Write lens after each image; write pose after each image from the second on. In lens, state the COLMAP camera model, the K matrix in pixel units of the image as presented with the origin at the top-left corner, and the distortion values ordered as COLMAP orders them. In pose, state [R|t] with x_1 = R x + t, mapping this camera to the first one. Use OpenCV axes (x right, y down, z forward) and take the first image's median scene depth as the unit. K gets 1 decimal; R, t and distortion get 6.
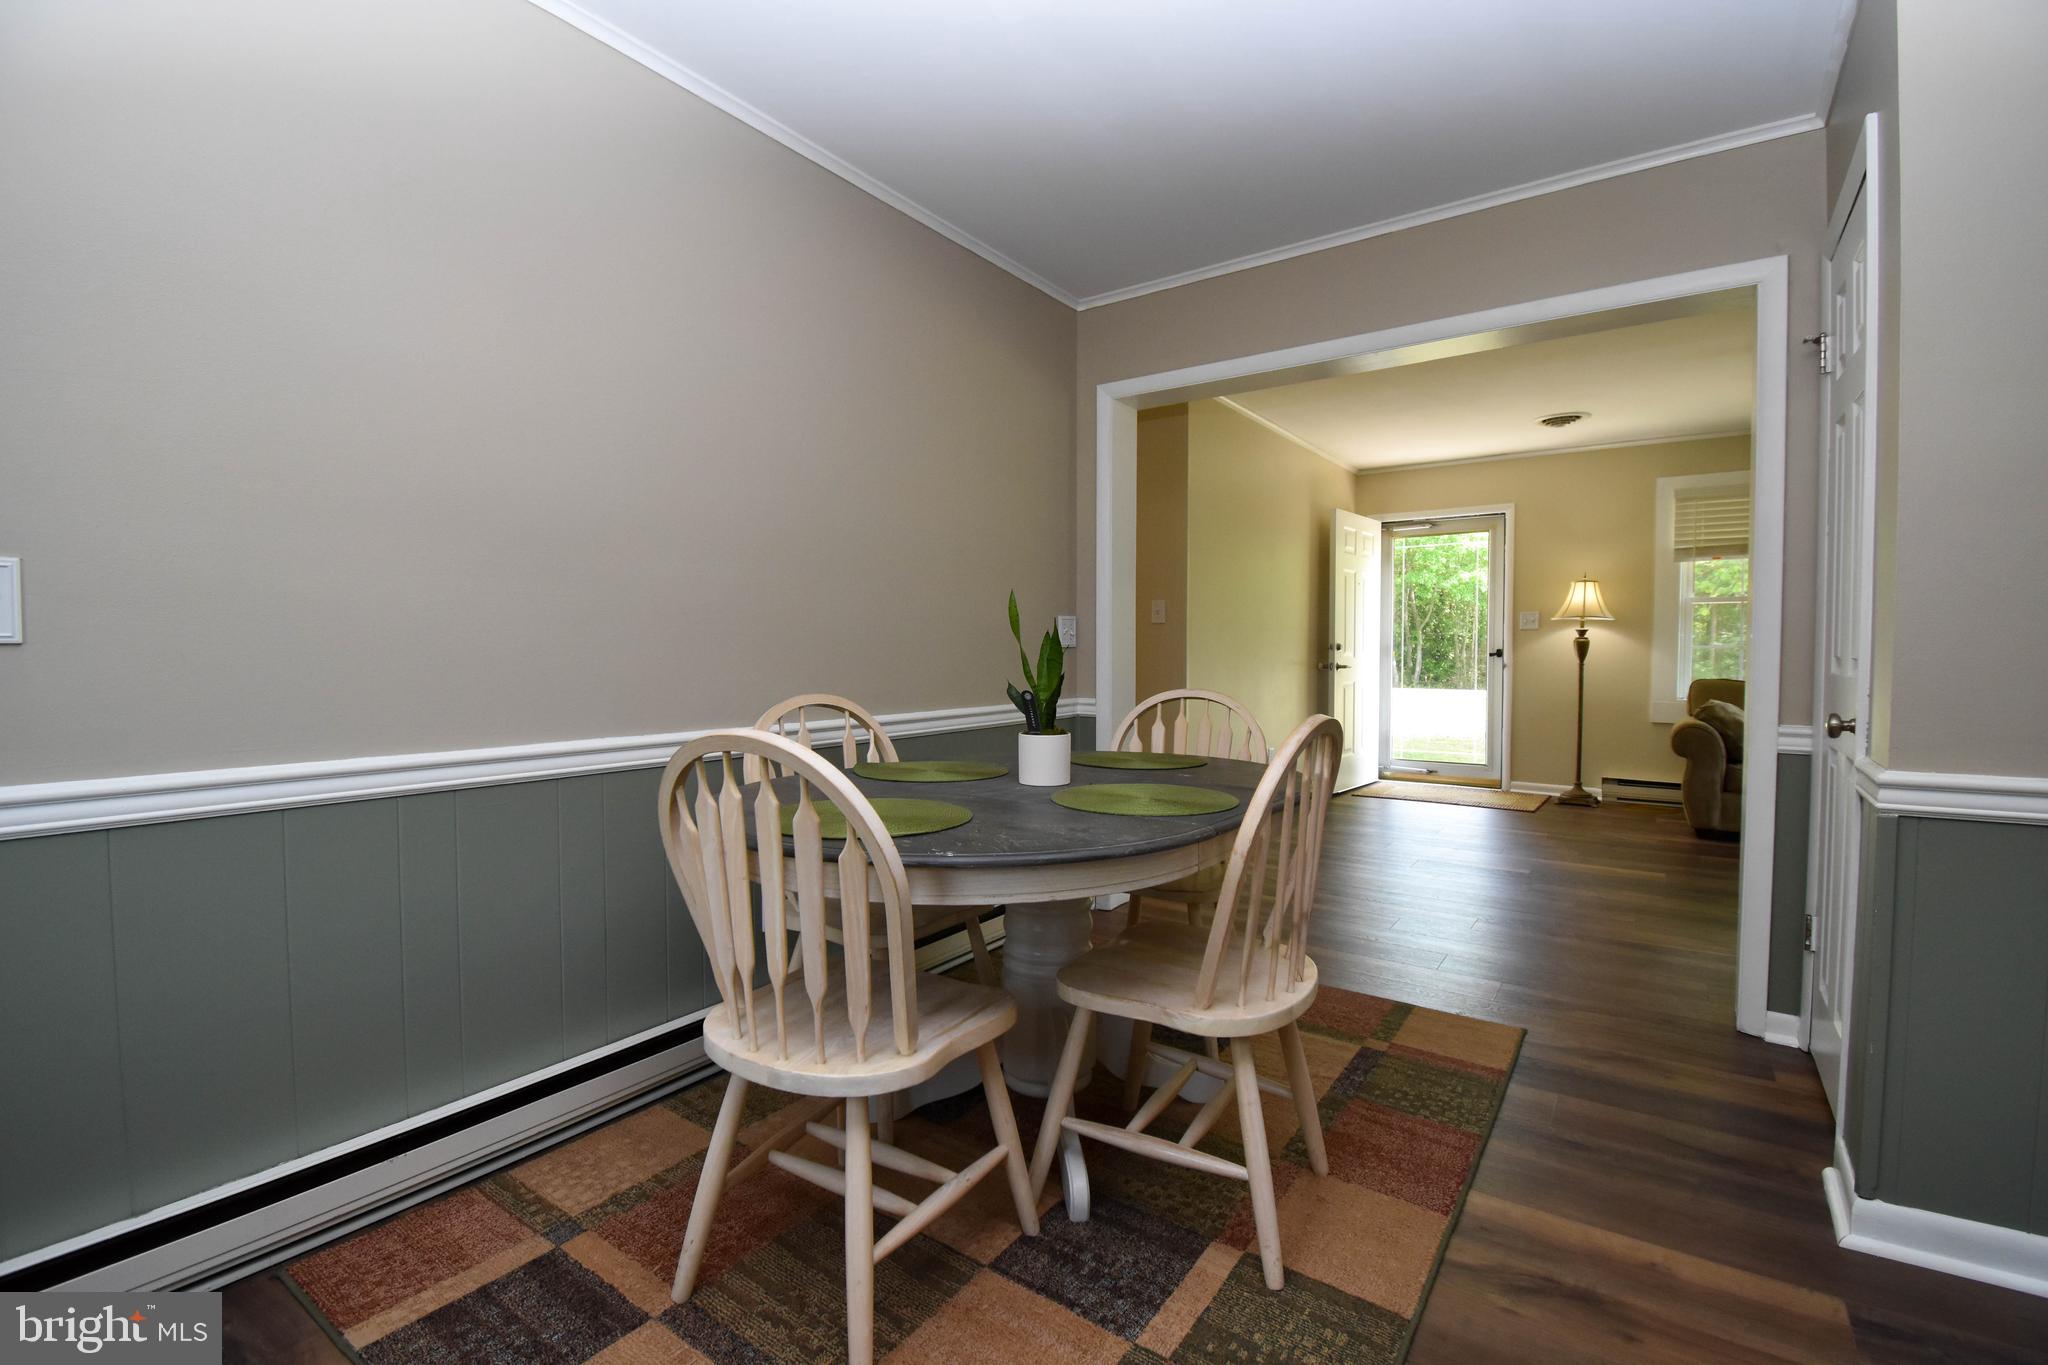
lens RADIAL K [[900.1, 0, 1030.8], [0, 900.1, 681.9], [0, 0, 1]] dist [0.017048, -0.024385]
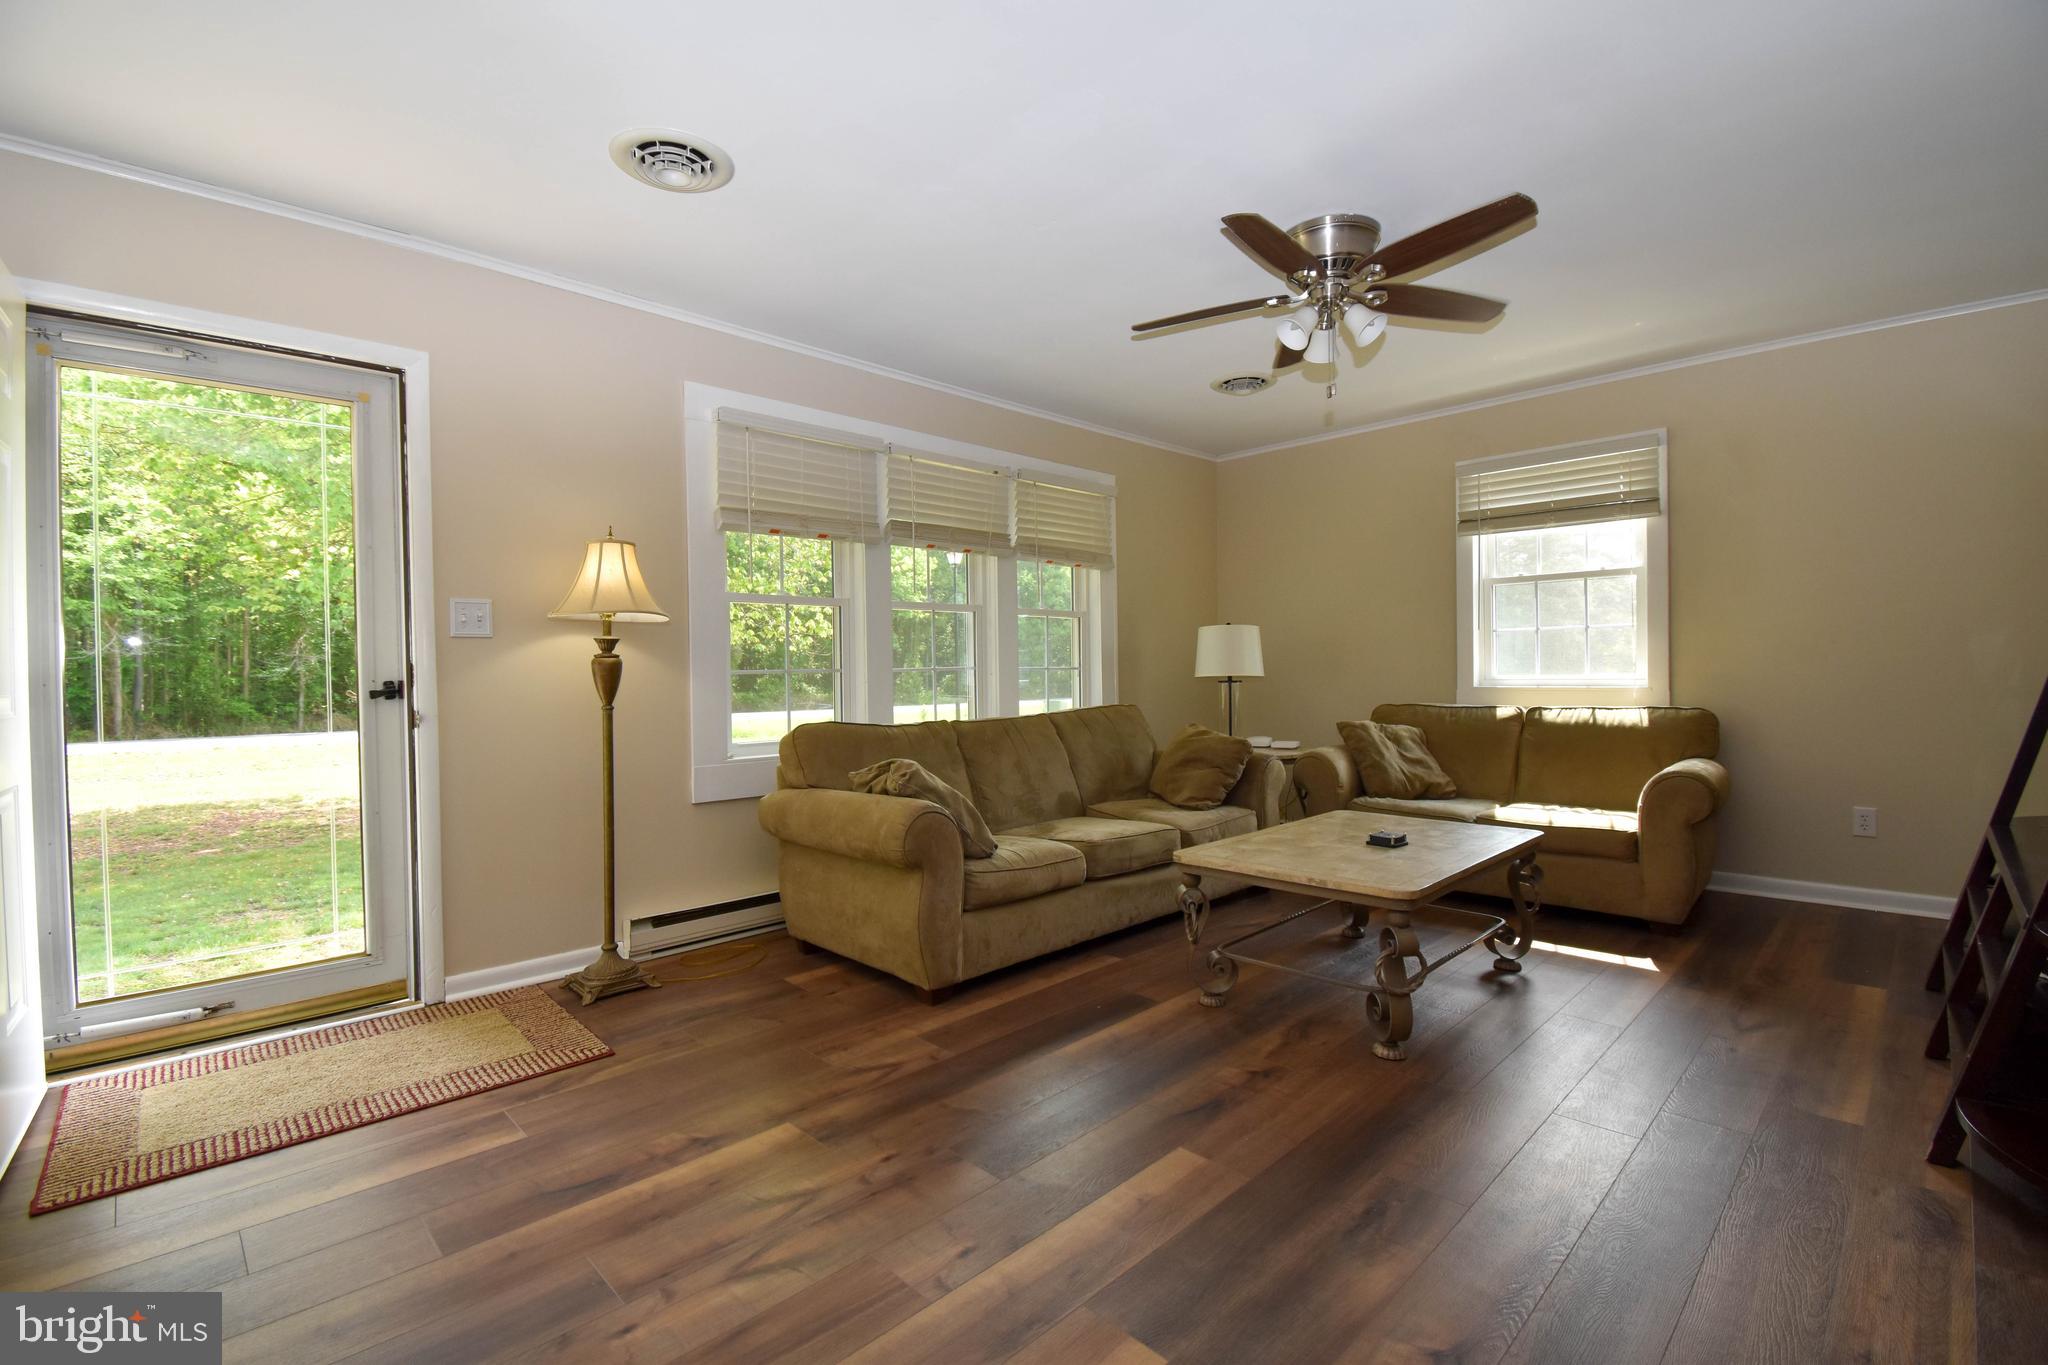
lens RADIAL K [[900.1, 0, 1030.8], [0, 900.1, 681.9], [0, 0, 1]] dist [0.017048, -0.024385]
pose [[0.178643, -0.016311, 0.983779, 0.192262], [0.049122, 0.998764, 0.007640, -0.032029], [-0.982687, 0.046961, 0.179223, 0.818849]]
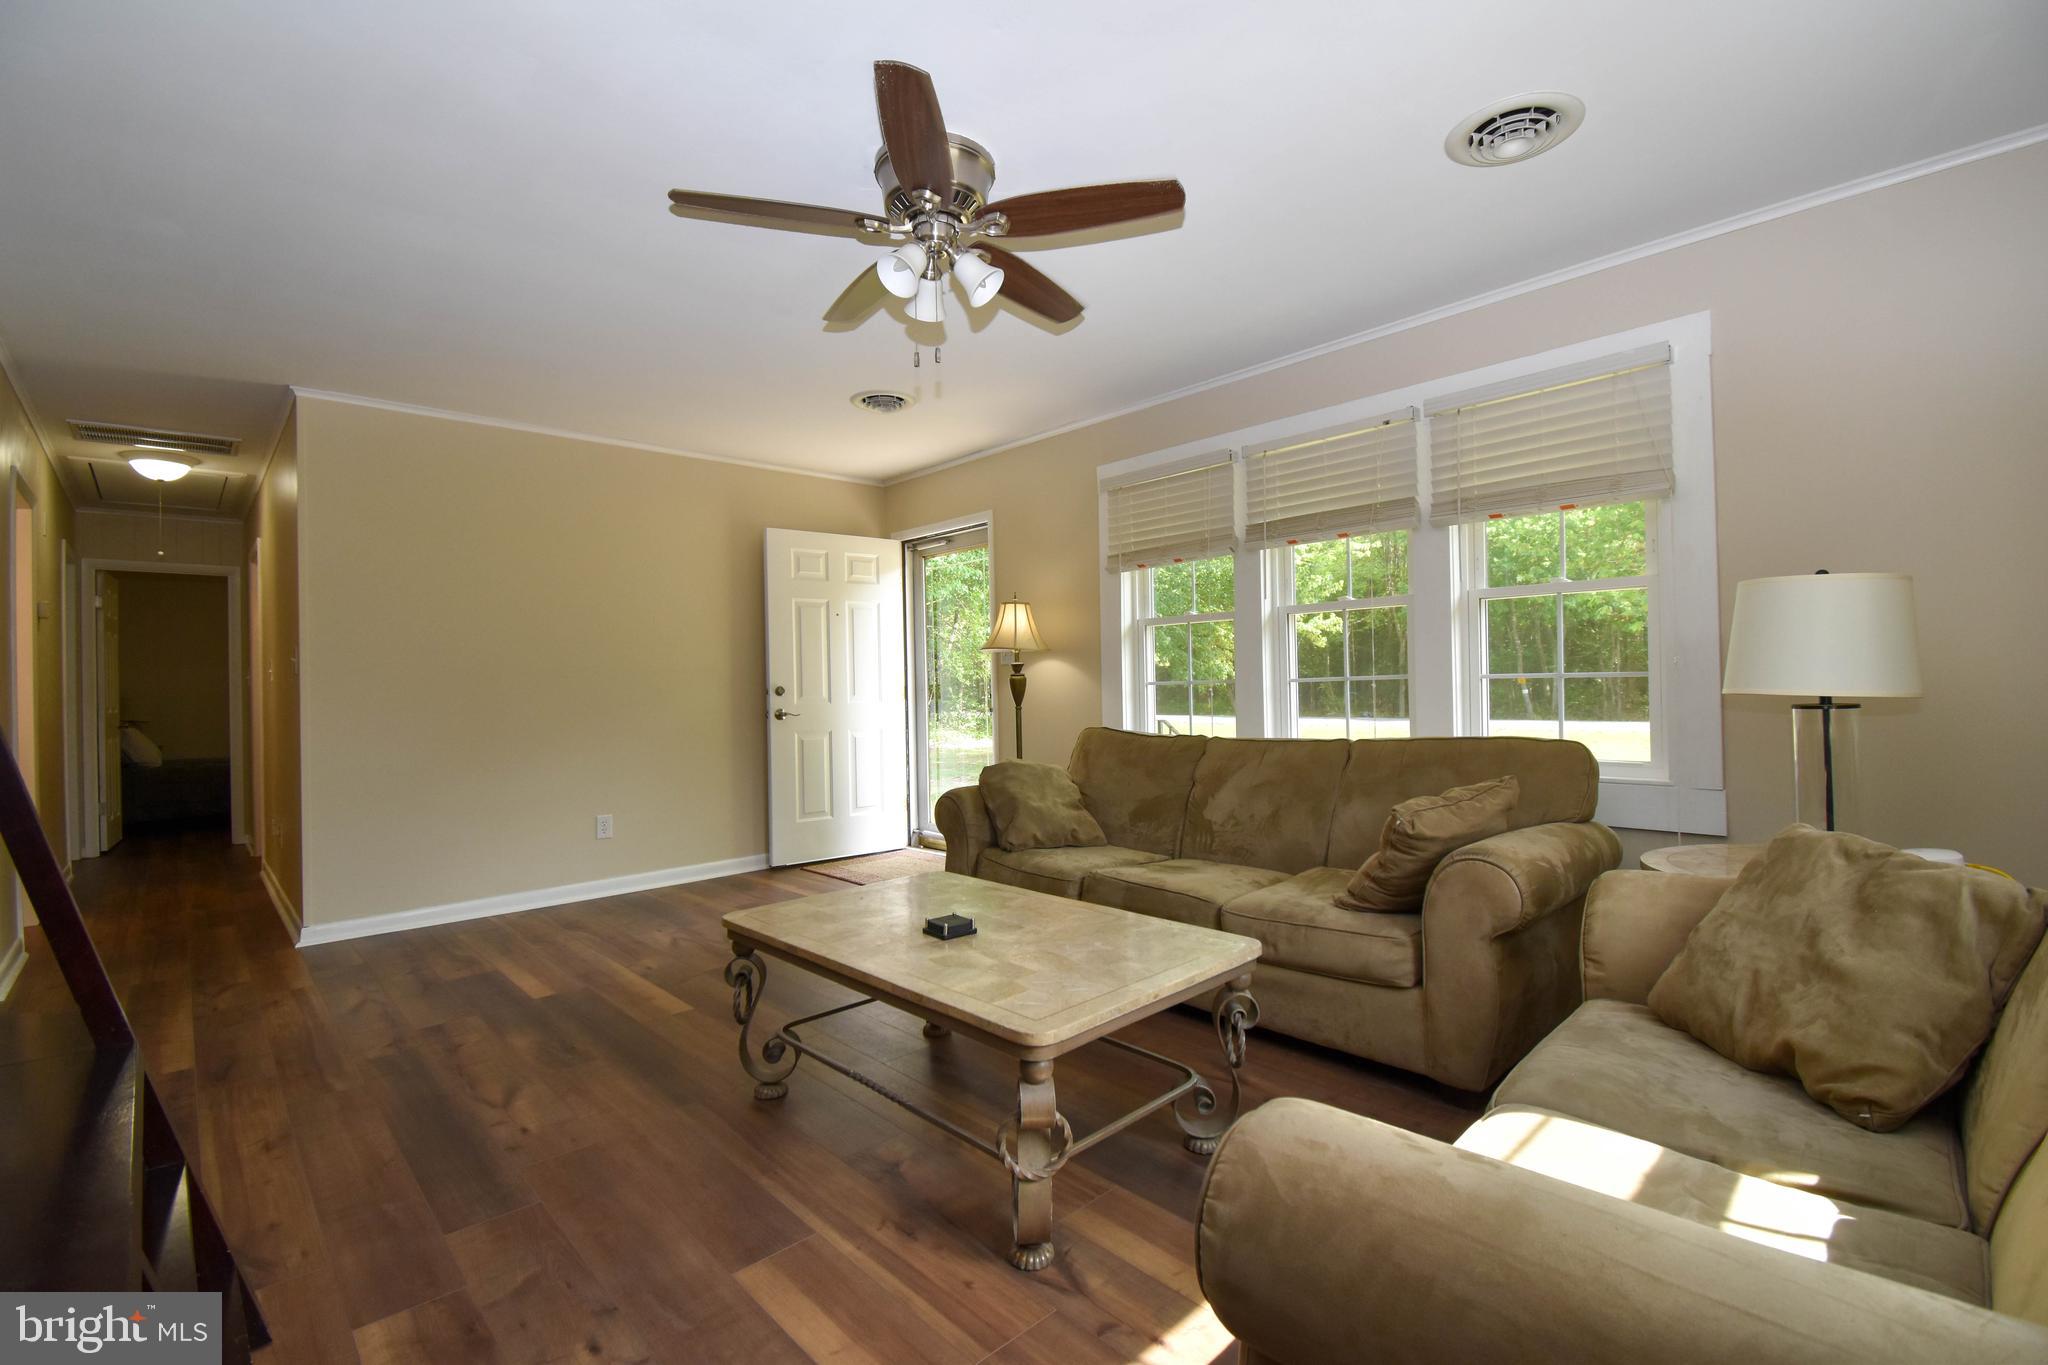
lens RADIAL K [[900.1, 0, 1030.8], [0, 900.1, 681.9], [0, 0, 1]] dist [0.017048, -0.024385]
pose [[0.980253, -0.021146, -0.196614, 0.933468], [0.013629, 0.999126, -0.039506, -0.013567], [0.197278, 0.036046, 0.979685, 0.280440]]
